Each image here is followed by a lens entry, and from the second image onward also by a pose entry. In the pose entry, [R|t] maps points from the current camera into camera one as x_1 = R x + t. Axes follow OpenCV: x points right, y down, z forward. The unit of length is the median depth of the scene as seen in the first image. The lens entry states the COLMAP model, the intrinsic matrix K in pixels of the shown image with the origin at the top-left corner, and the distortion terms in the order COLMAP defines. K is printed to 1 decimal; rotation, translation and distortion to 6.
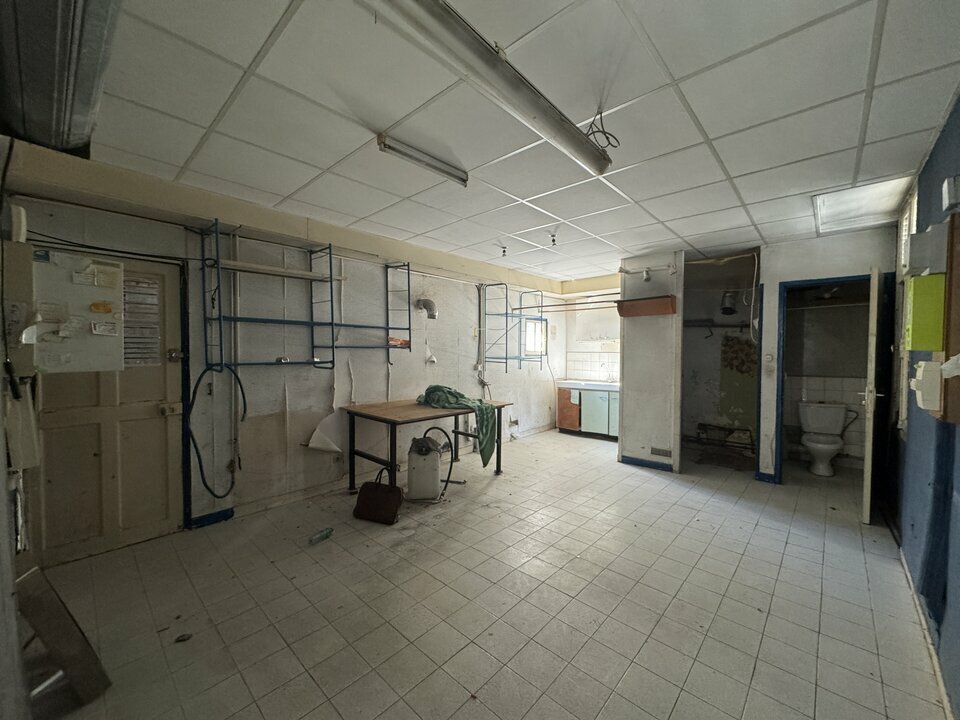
lens RADIAL K [[384.1, 0, 479.9], [0, 384.1, 360.8], [0, 0, 1]] dist [0.009849, 0.000044]
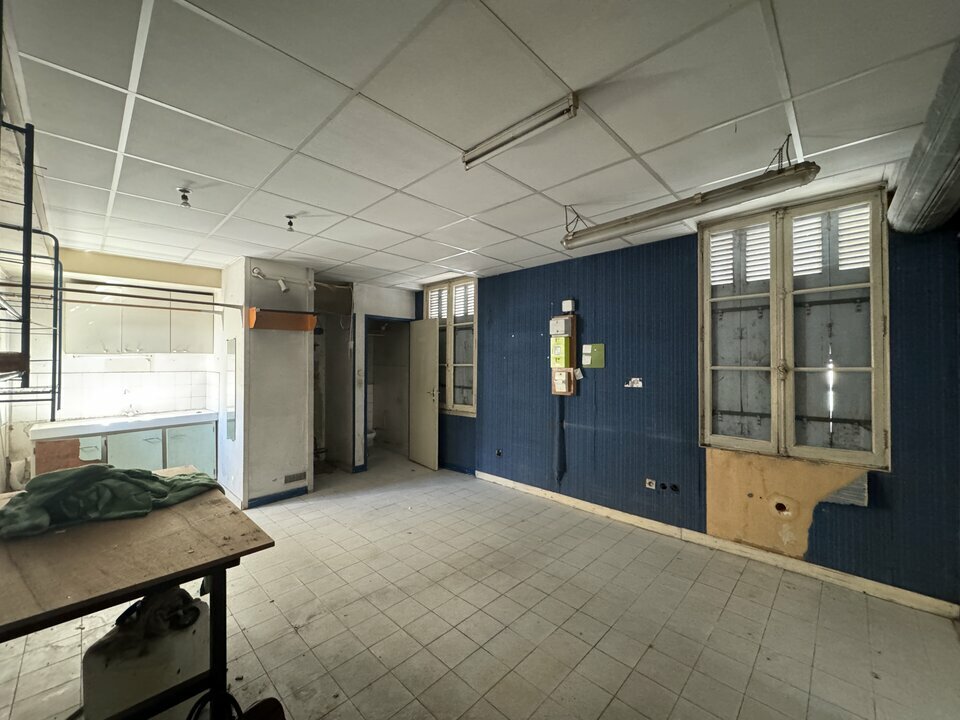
lens RADIAL K [[384.1, 0, 479.9], [0, 384.1, 359.0], [0, 0, 1]] dist [0.009849, 0.000044]
pose [[0.023264, 0.008338, 0.999695, -0.495541], [0.030581, 0.999491, -0.009048, -0.028756], [-0.999262, 0.030782, 0.022997, 0.574895]]
